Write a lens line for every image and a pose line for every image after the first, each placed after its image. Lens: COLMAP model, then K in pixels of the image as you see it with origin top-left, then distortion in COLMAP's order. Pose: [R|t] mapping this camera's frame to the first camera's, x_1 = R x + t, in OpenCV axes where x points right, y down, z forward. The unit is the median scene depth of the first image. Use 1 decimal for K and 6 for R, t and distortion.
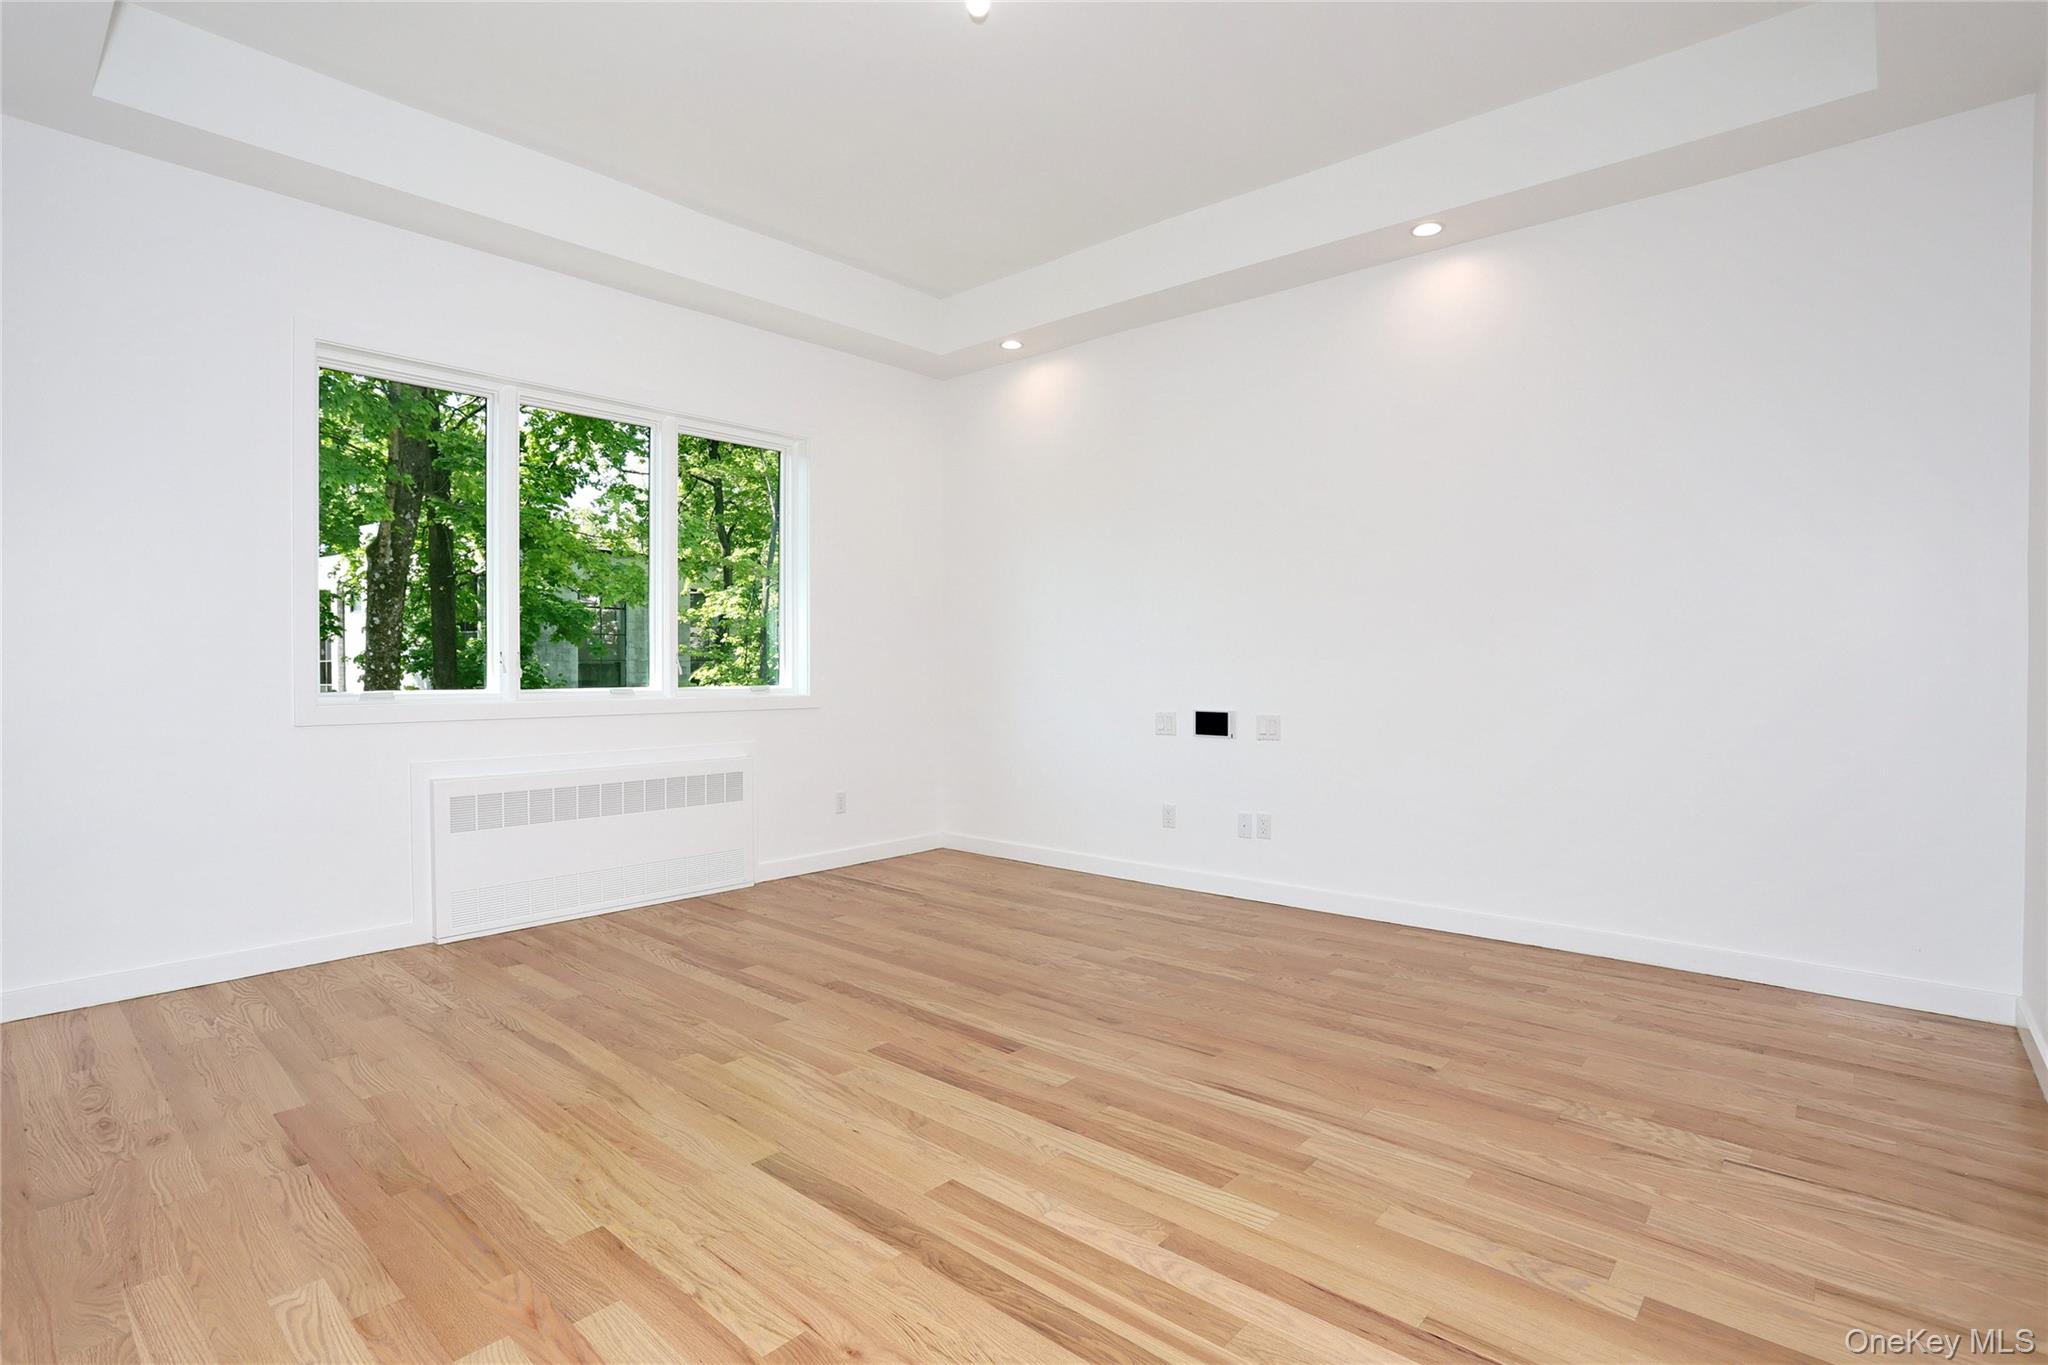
lens RADIAL K [[990.9, 0, 1014.8], [0, 990.9, 686.8], [0, 0, 1]] dist [-0.051640, 0.015036]
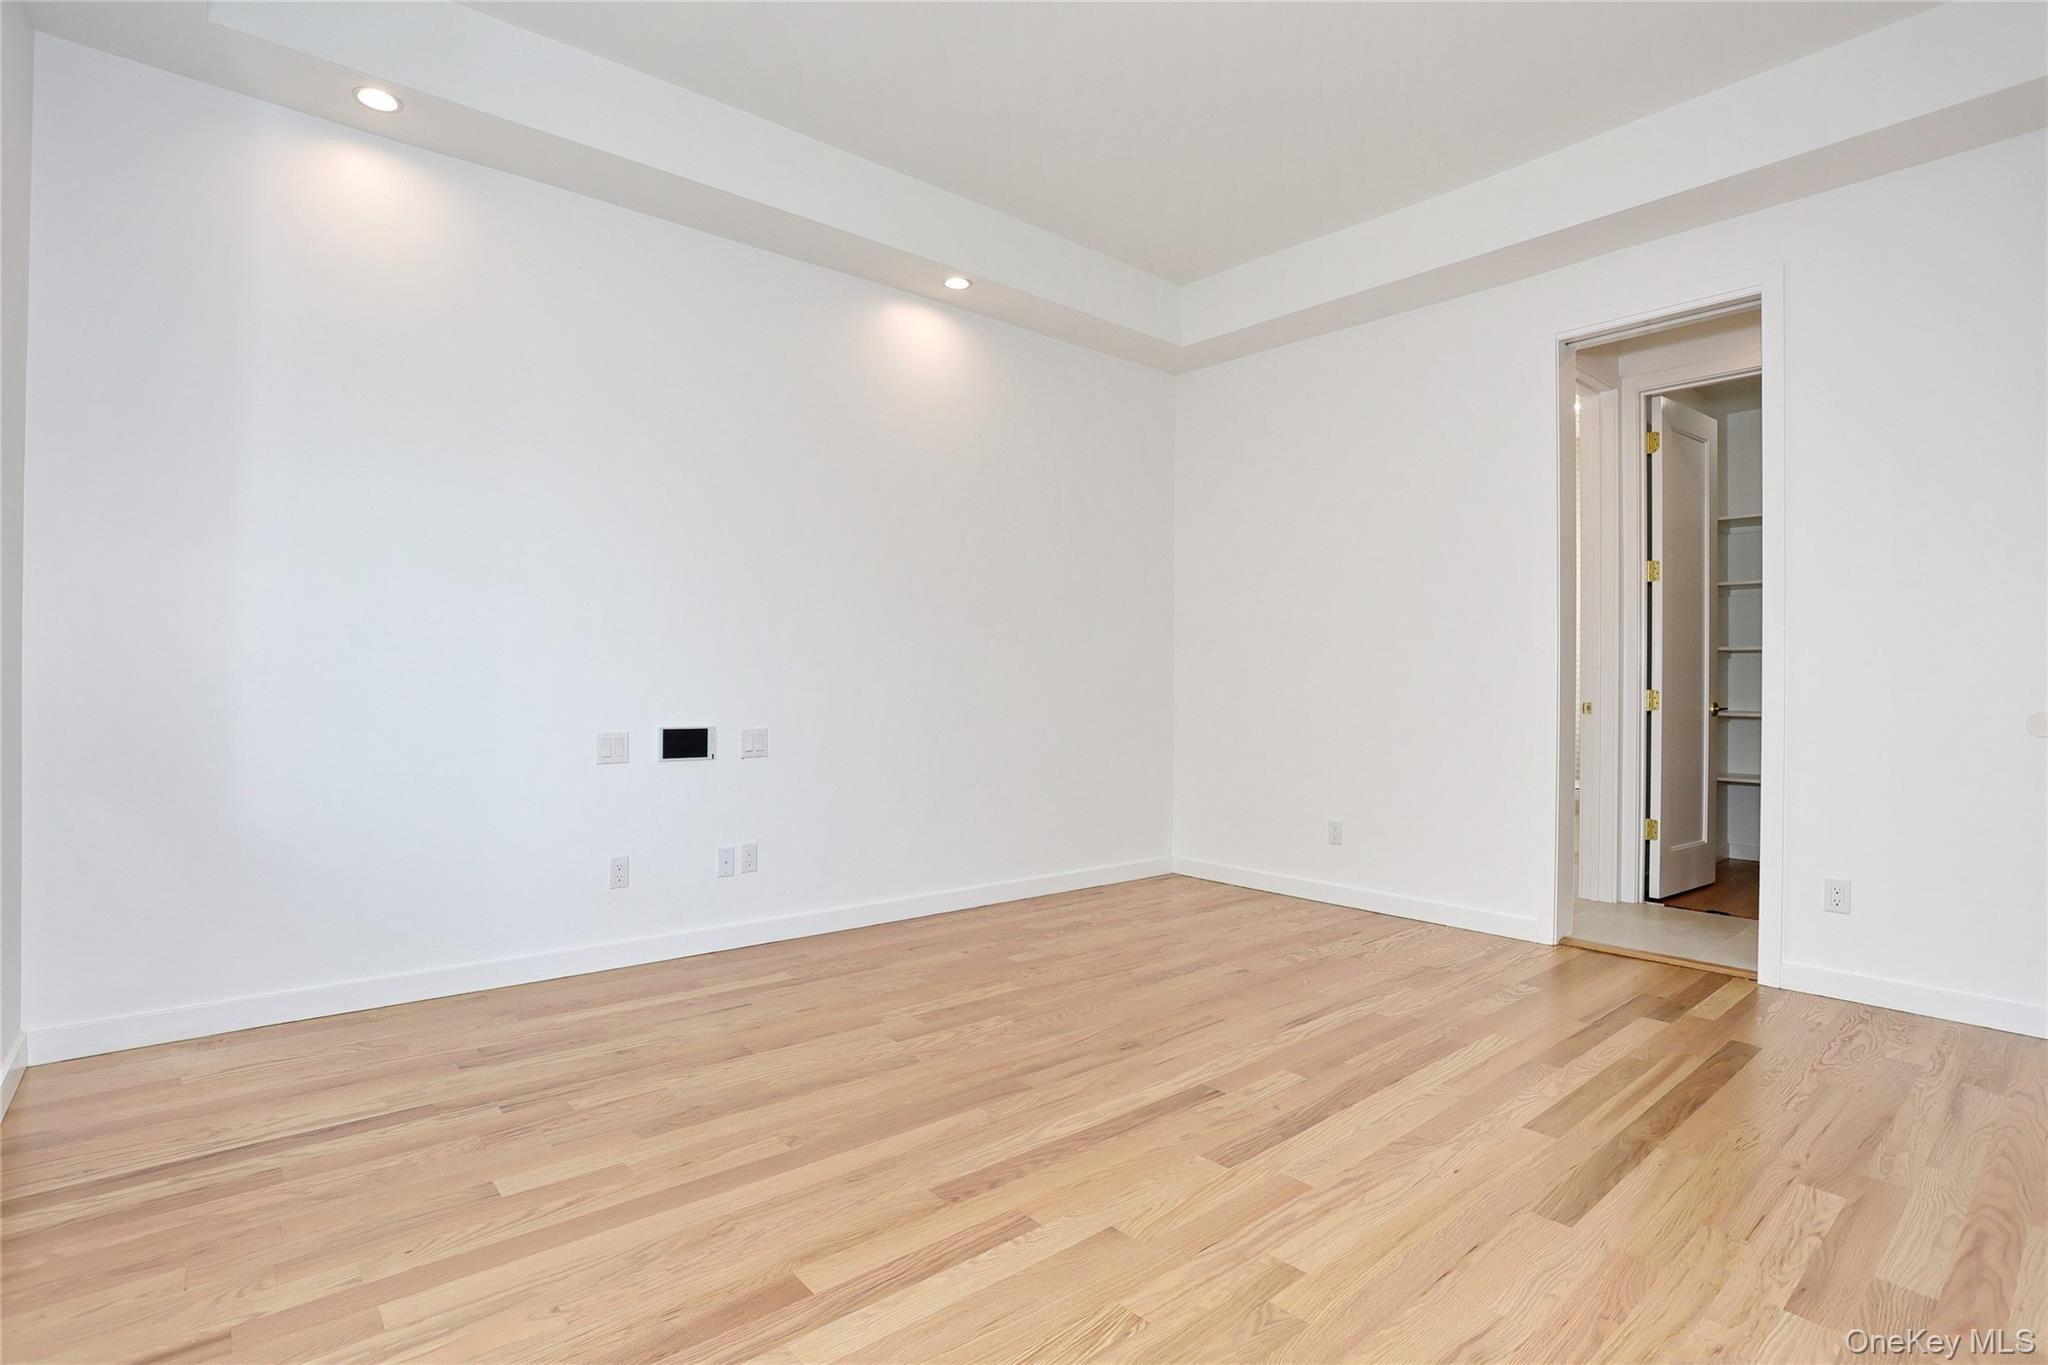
lens RADIAL K [[990.9, 0, 1011.0], [0, 990.9, 673.7], [0, 0, 1]] dist [-0.051640, 0.015036]
pose [[0.129379, 0.022164, 0.991347, -0.754101], [0.010737, 0.999660, -0.023751, 0.004064], [-0.991537, 0.013717, 0.129097, 0.865433]]
